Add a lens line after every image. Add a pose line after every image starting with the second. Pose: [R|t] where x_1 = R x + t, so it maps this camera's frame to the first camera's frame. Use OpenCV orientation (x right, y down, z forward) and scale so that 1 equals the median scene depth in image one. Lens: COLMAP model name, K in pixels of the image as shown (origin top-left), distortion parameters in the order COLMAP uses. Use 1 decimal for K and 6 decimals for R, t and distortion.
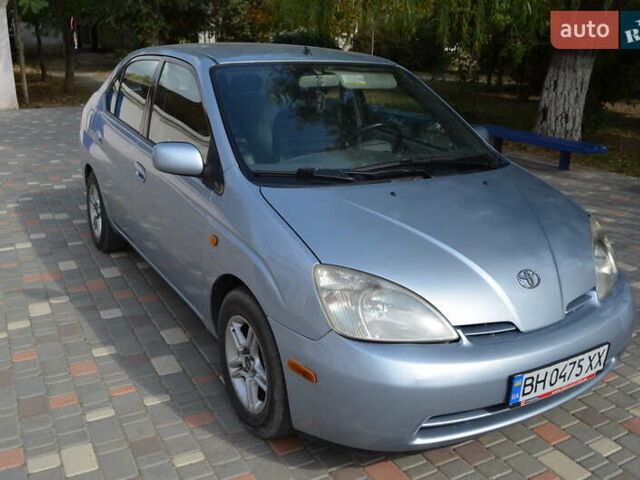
lens RADIAL K [[623.2, 0, 318.5], [0, 623.2, 239.9], [0, 0, 1]] dist [-0.076403, 0.000000]
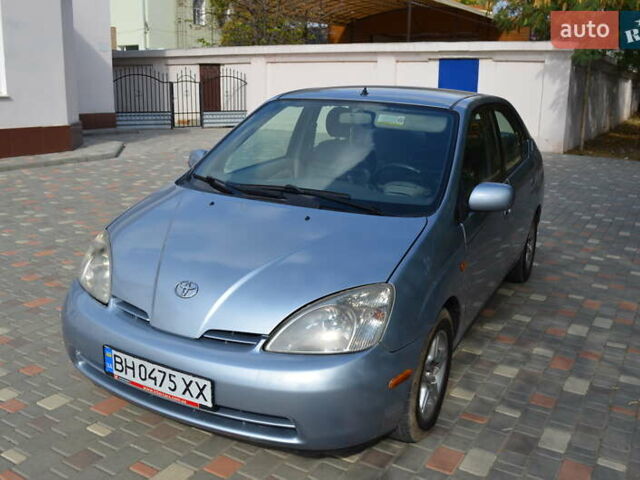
lens RADIAL K [[623.2, 0, 320.7], [0, 623.2, 237.2], [0, 0, 1]] dist [-0.076403, 0.000000]
pose [[0.520696, 0.205005, -0.828763, 1.404570], [-0.277532, 0.958664, 0.062769, -0.165306], [0.807373, 0.197325, 0.556068, 0.590184]]
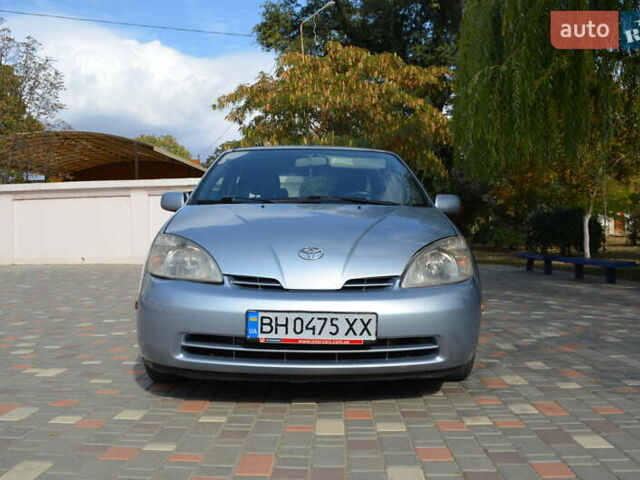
lens RADIAL K [[566.4, 0, 317.3], [0, 566.4, 246.2], [0, 0, 1]] dist [-0.081563, -0.004176]
pose [[0.865498, -0.013647, -0.500726, 0.945167], [-0.134317, 0.956698, -0.258239, 0.348220], [0.482568, 0.290762, 0.826187, 0.088409]]
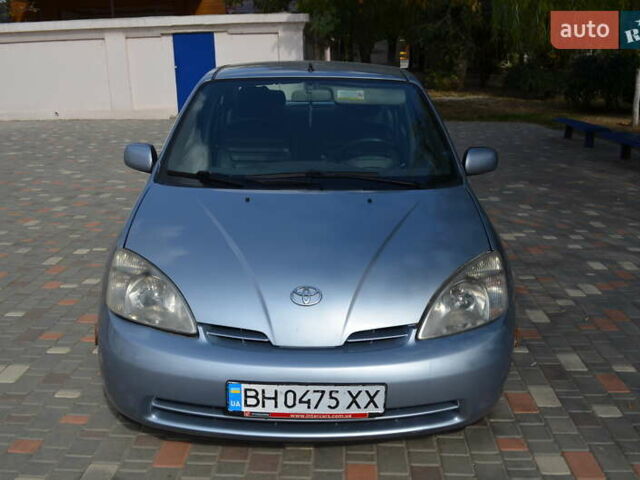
lens RADIAL K [[623.2, 0, 319.3], [0, 623.2, 240.7], [0, 0, 1]] dist [-0.076403, 0.000000]
pose [[0.860396, 0.124290, -0.494238, 0.862782], [-0.139331, 0.990225, 0.006464, -0.033120], [0.490210, 0.063301, 0.869303, 0.165248]]
